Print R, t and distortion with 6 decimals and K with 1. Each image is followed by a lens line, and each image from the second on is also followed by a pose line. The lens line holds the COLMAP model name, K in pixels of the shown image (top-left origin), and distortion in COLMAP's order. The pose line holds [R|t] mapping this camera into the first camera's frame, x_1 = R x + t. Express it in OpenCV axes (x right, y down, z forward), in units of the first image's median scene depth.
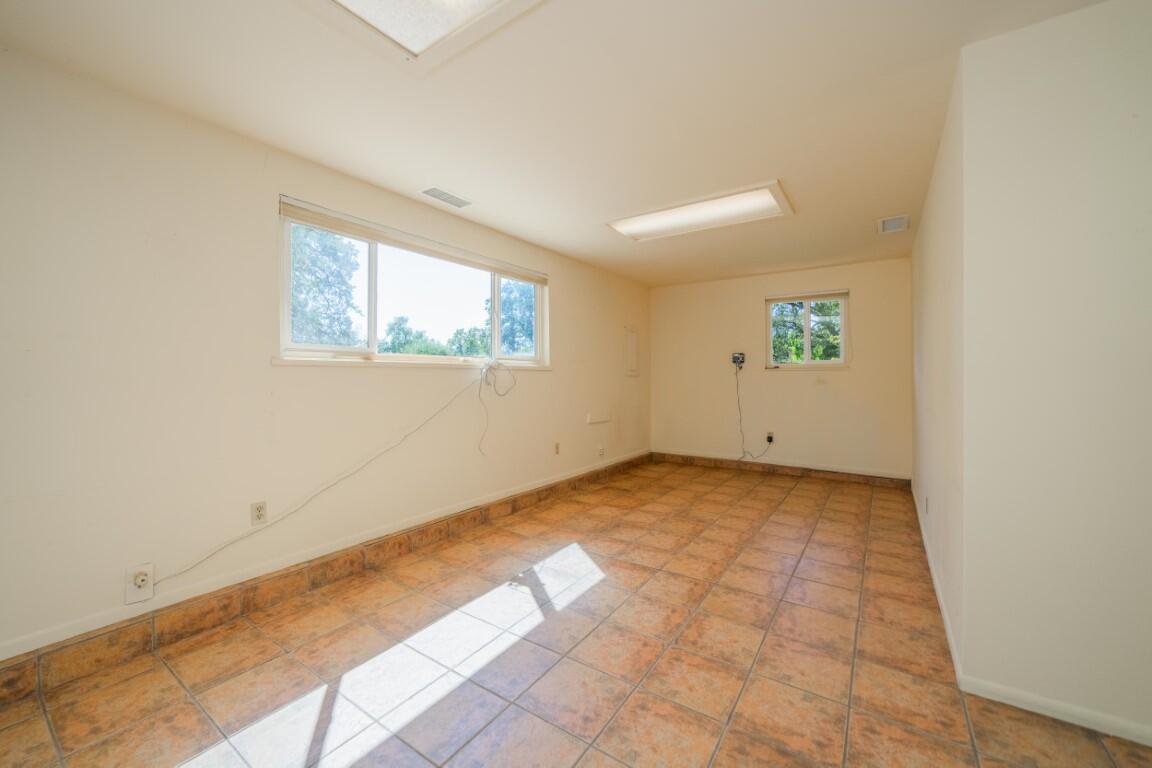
lens RADIAL K [[469.8, 0, 575.6], [0, 469.8, 378.7], [0, 0, 1]] dist [0.003630, -0.000479]
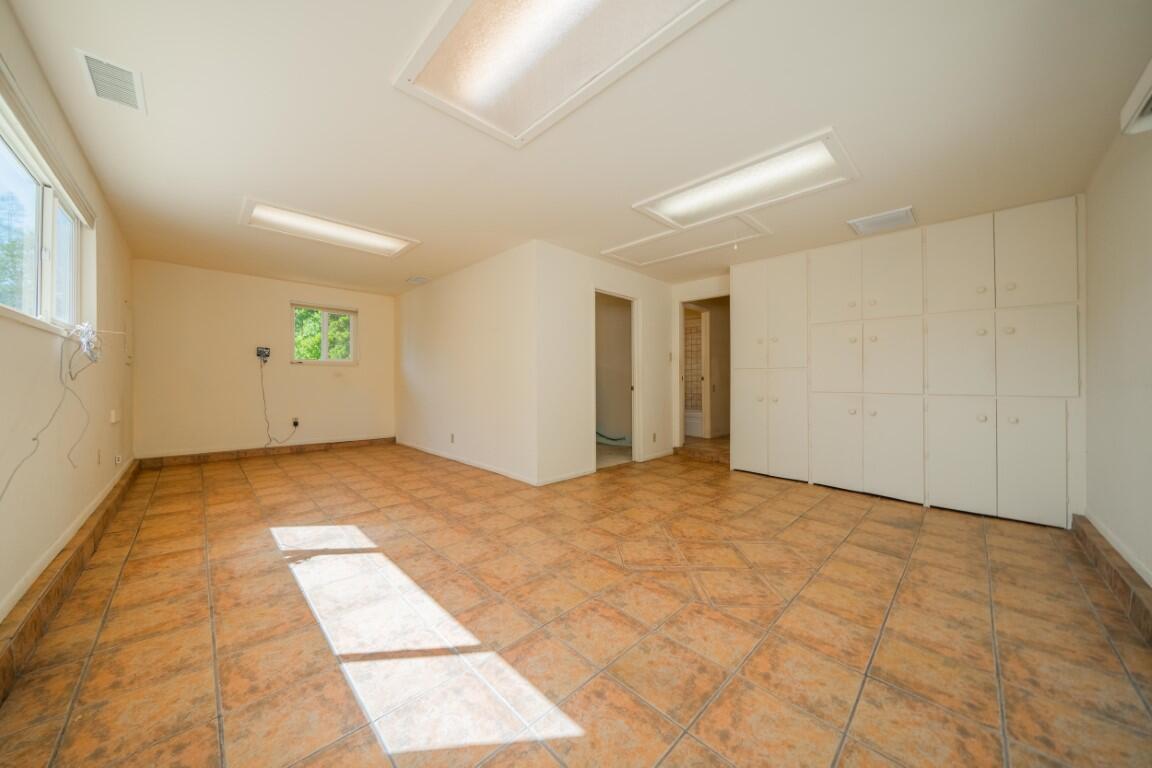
lens RADIAL K [[393.0, 0, 580.8], [0, 393.0, 380.7], [0, 0, 1]] dist [0.014220, 0.000091]
pose [[0.157807, 0.007517, 0.987441, -0.809970], [0.006946, 0.999938, -0.008723, 0.063769], [-0.987446, 0.008235, 0.157745, 0.265279]]
